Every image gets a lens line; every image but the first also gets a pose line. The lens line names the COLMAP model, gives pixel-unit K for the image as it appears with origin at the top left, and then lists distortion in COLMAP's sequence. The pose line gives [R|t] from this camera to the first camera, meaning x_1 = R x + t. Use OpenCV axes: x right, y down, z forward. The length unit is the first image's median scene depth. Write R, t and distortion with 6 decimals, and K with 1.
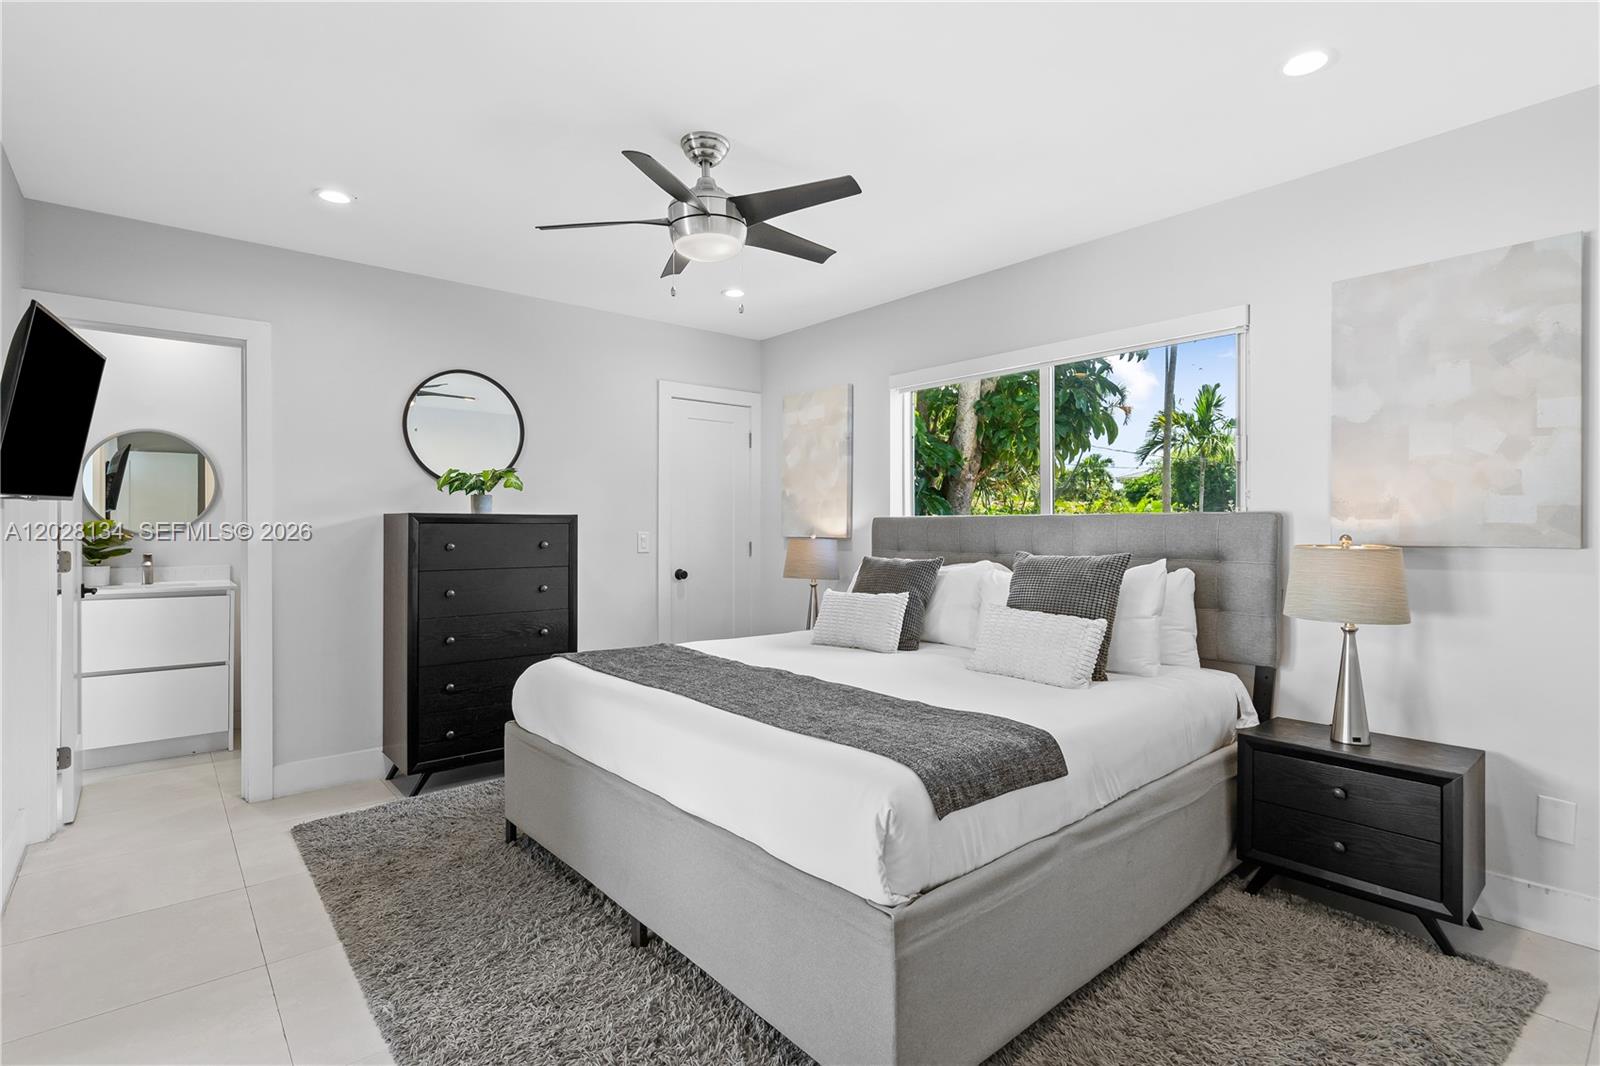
lens RADIAL K [[776.7, 0, 798.3], [0, 776.7, 526.1], [0, 0, 1]] dist [-0.000269, -0.000785]
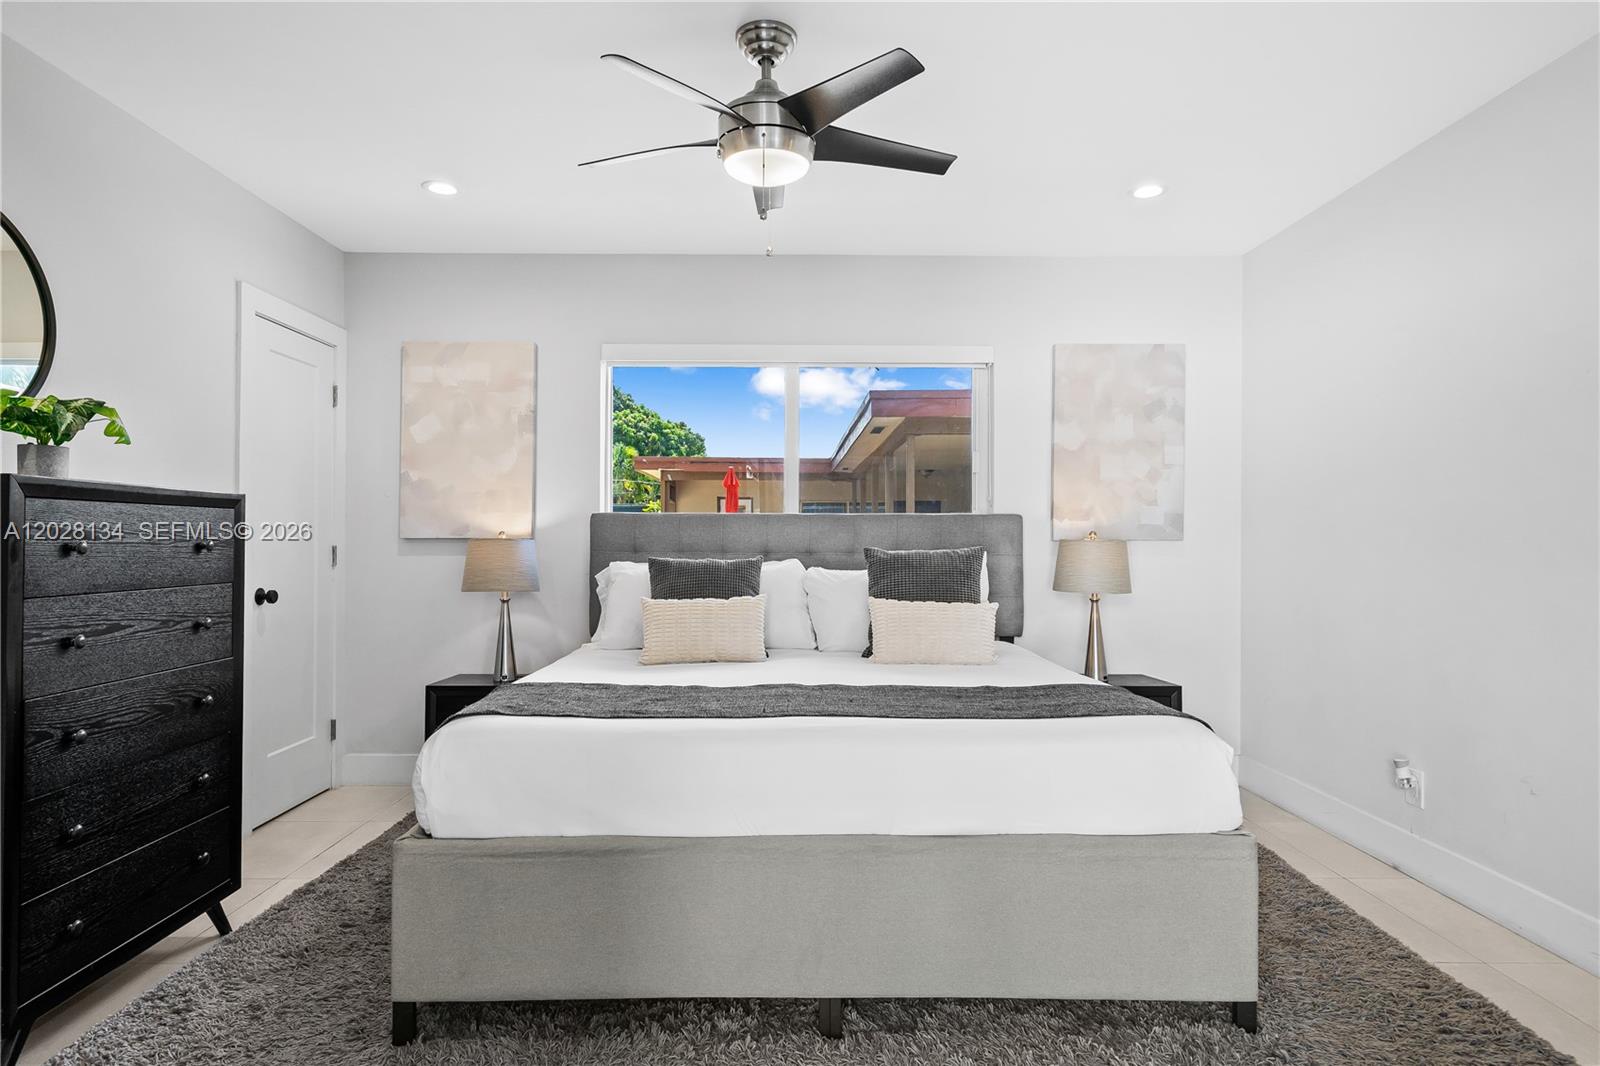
lens RADIAL K [[884.3, 0, 796.7], [0, 884.3, 538.0], [0, 0, 1]] dist [0.003999, -0.001306]
pose [[0.634465, 0.004831, 0.772937, -0.788848], [-0.003931, 0.999988, -0.003023, 0.028303], [-0.772942, -0.001120, 0.634476, 0.381365]]
